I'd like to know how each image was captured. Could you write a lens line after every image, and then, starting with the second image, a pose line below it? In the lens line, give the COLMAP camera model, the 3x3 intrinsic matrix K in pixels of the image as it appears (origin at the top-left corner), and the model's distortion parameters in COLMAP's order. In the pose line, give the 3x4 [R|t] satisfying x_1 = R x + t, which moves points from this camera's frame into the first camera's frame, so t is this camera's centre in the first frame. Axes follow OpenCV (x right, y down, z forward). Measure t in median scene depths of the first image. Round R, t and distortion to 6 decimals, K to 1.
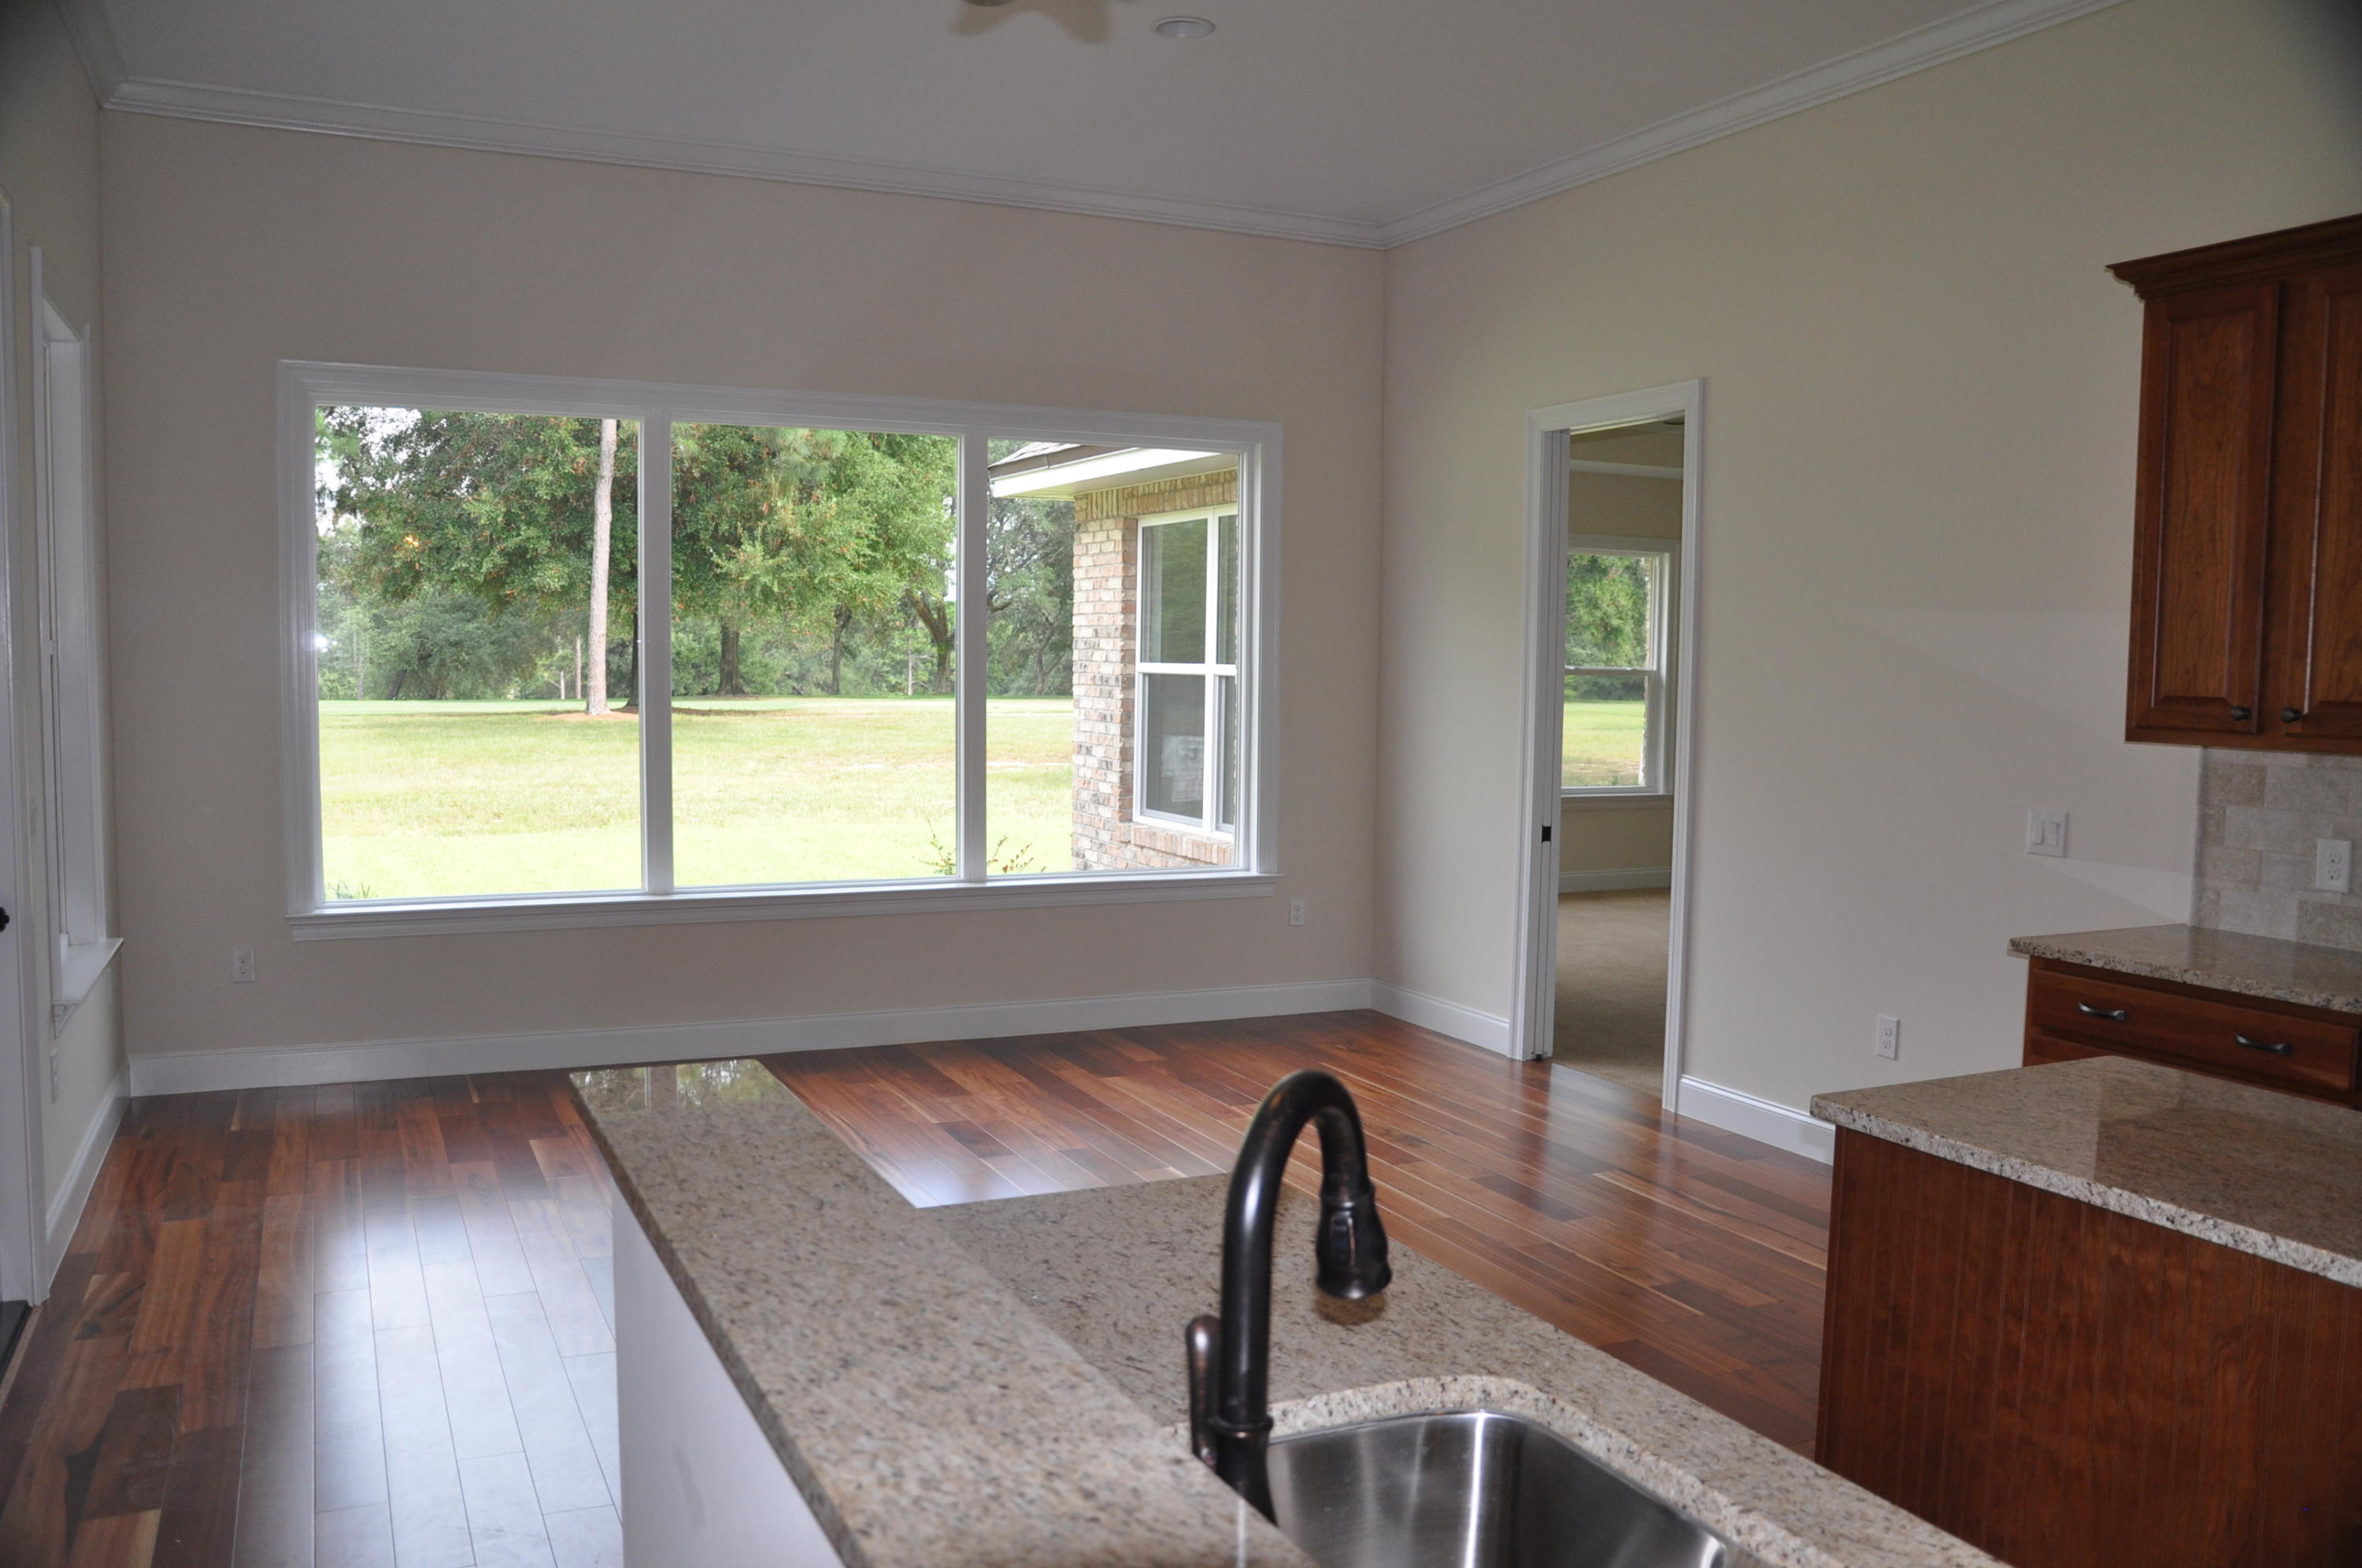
lens RADIAL K [[1853.8, 0, 1164.1], [0, 1853.8, 806.2], [0, 0, 1]] dist [-0.156697, 0.119015]
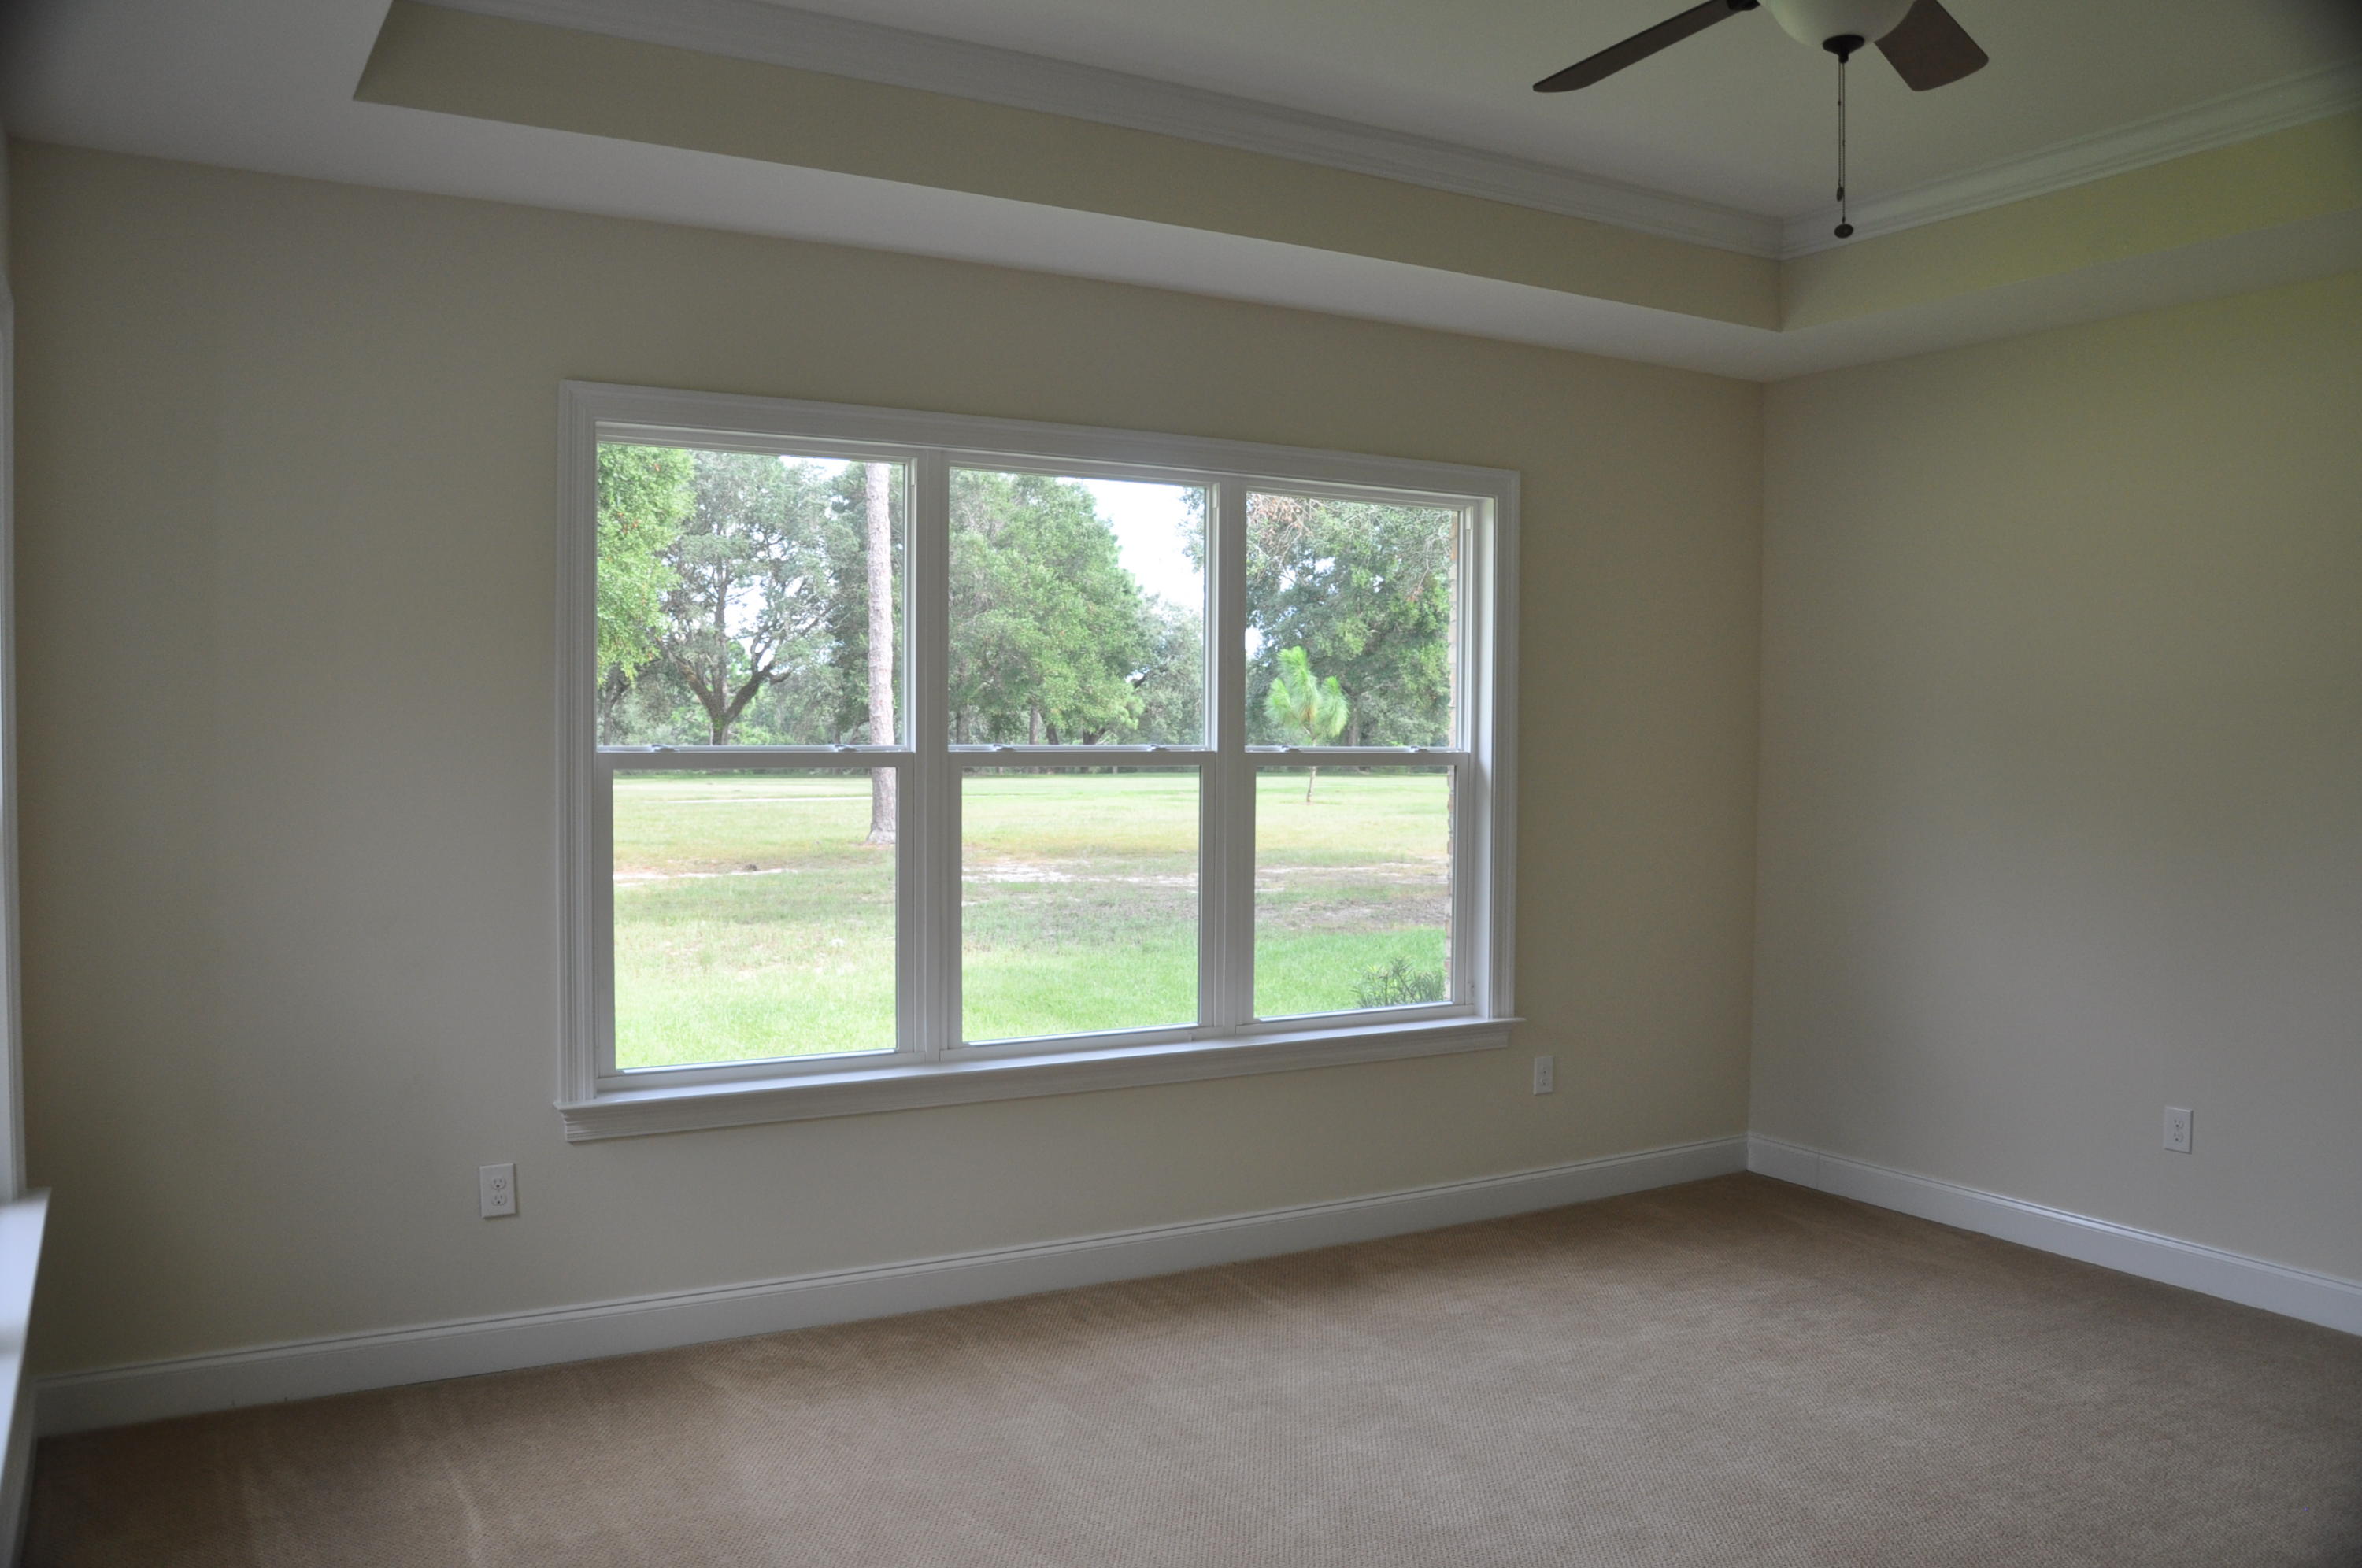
lens RADIAL K [[1853.8, 0, 1135.1], [0, 1853.8, 831.7], [0, 0, 1]] dist [-0.156697, 0.119015]
pose [[0.997478, -0.013659, 0.069651, 0.280725], [0.015612, 0.999498, -0.027562, -0.075799], [-0.069239, 0.028580, 0.997191, 0.983954]]
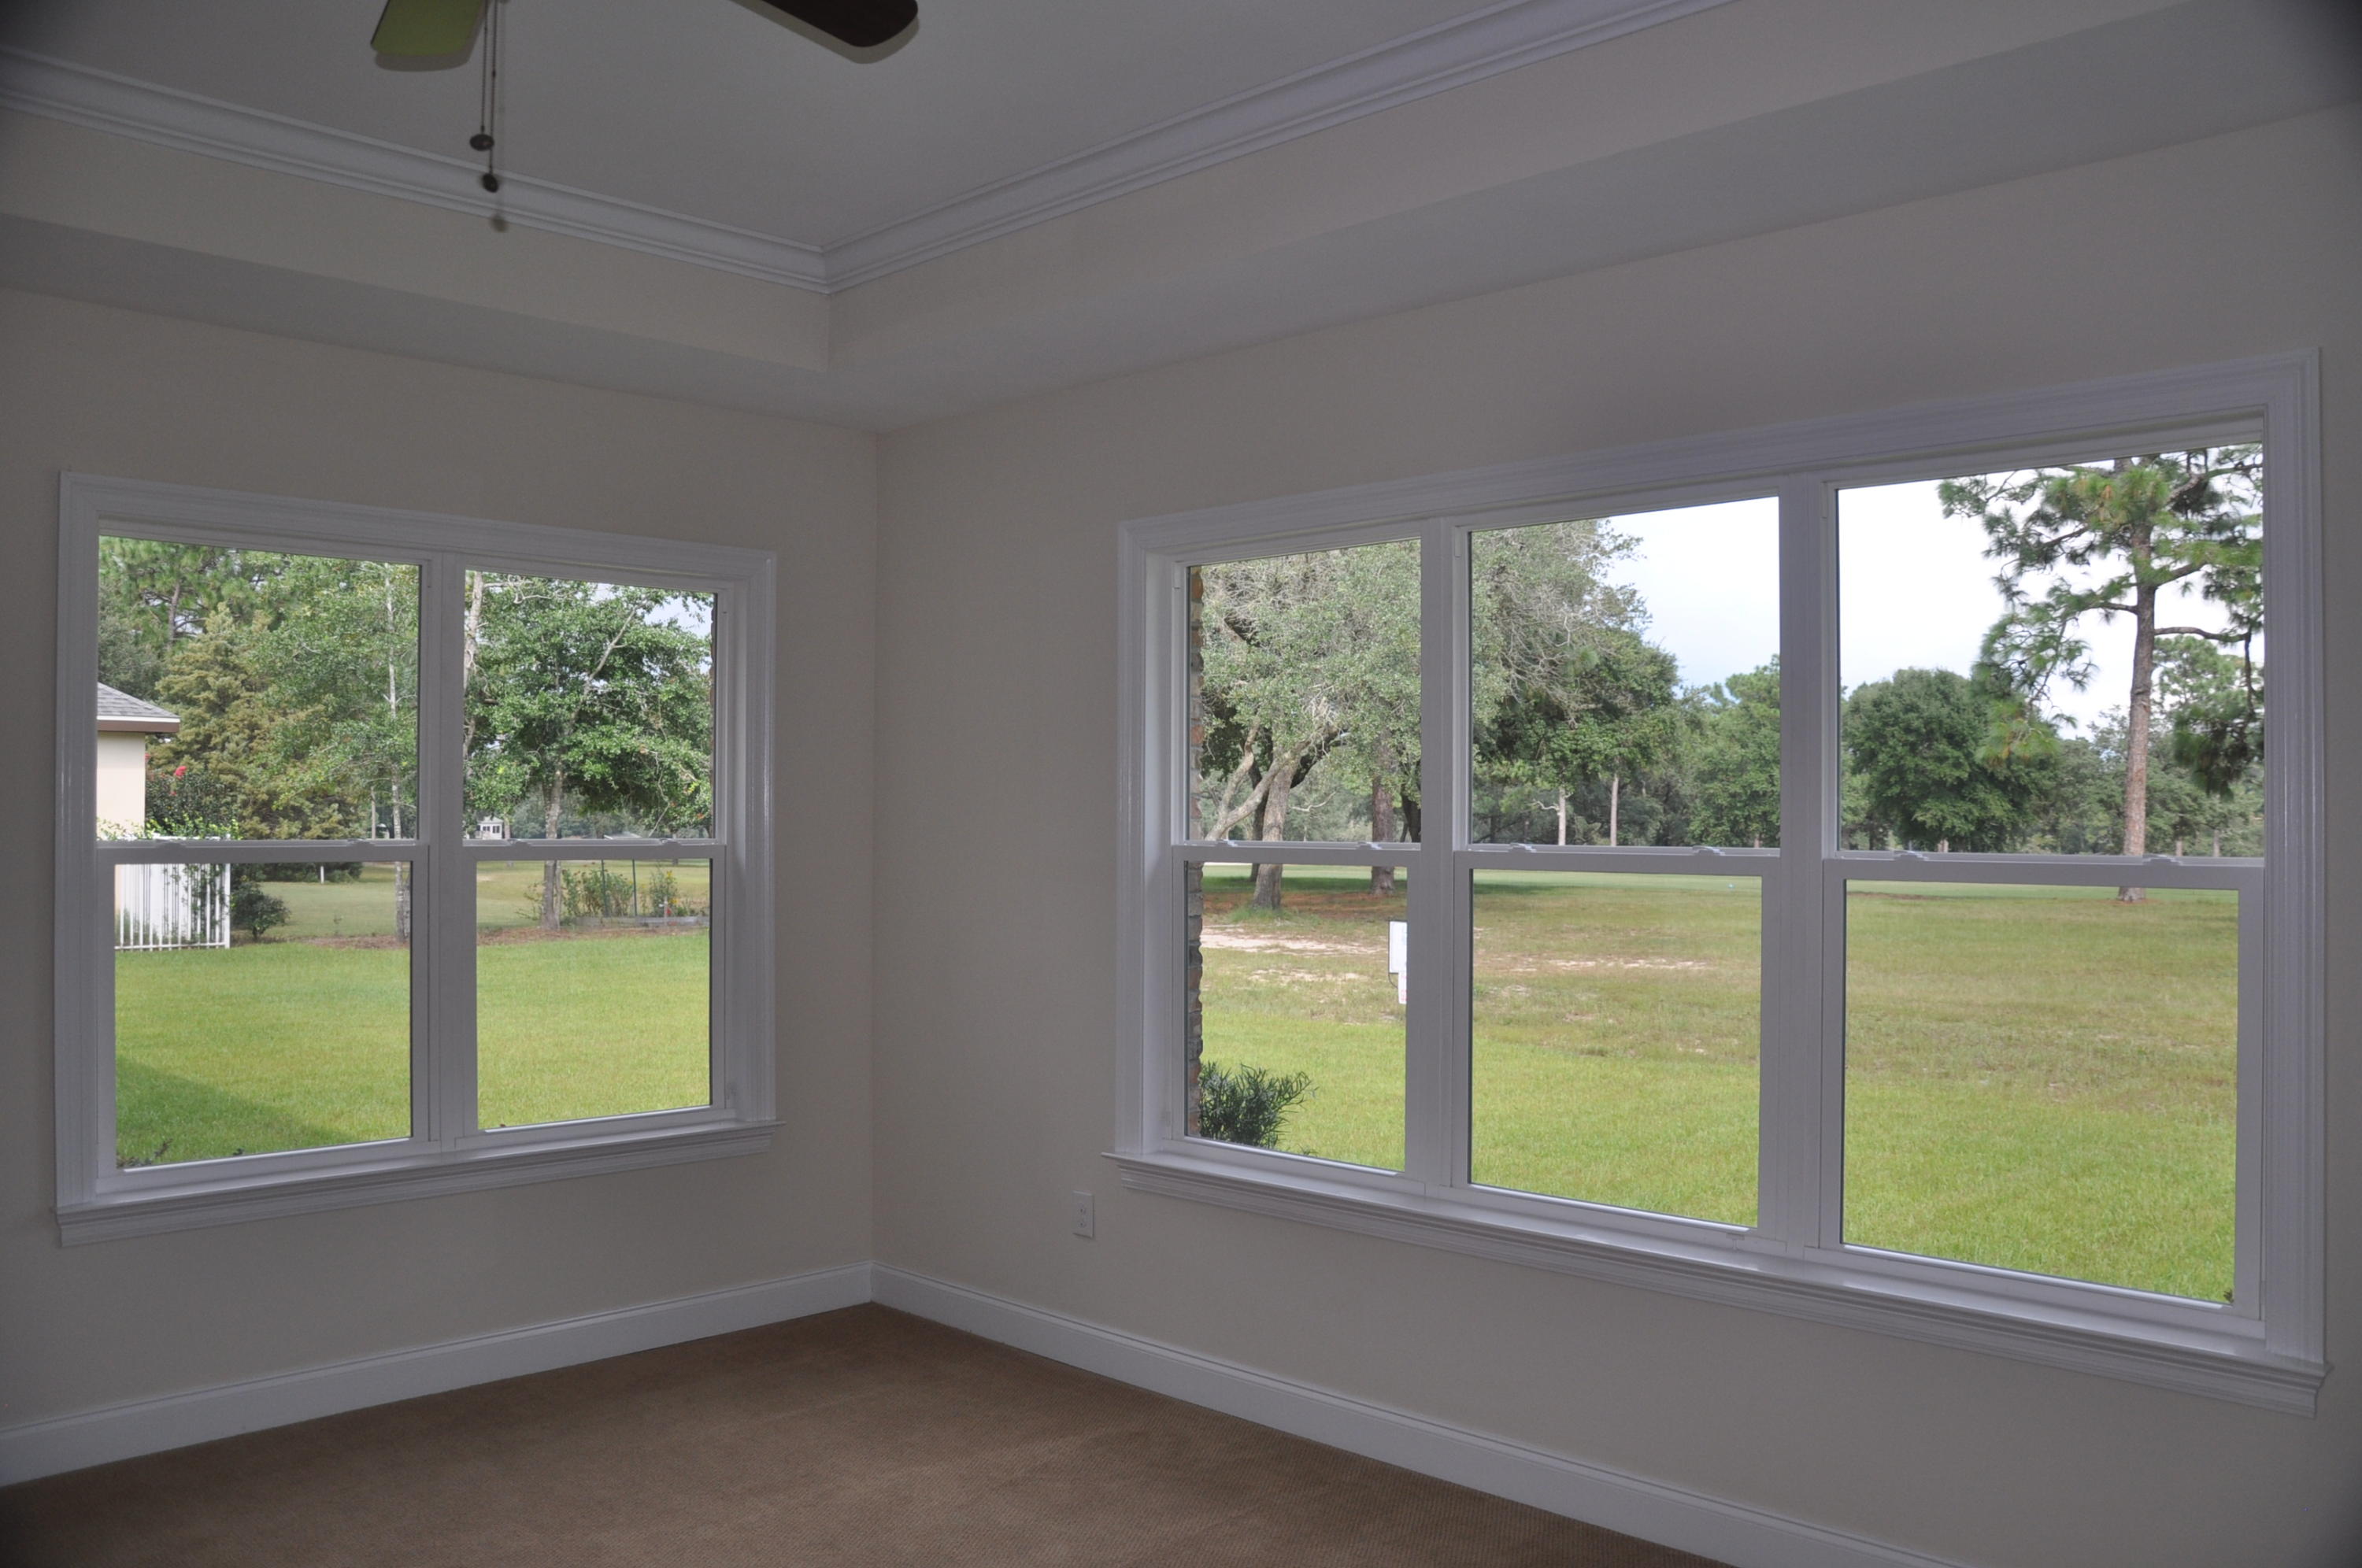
lens RADIAL K [[1853.8, 0, 1146.5], [0, 1853.8, 828.1], [0, 0, 1]] dist [-0.156697, 0.119015]
pose [[0.337776, -0.005442, -0.941211, 0.831200], [-0.078656, 0.996322, -0.033988, -0.106399], [0.937934, 0.085512, 0.336105, 1.395290]]
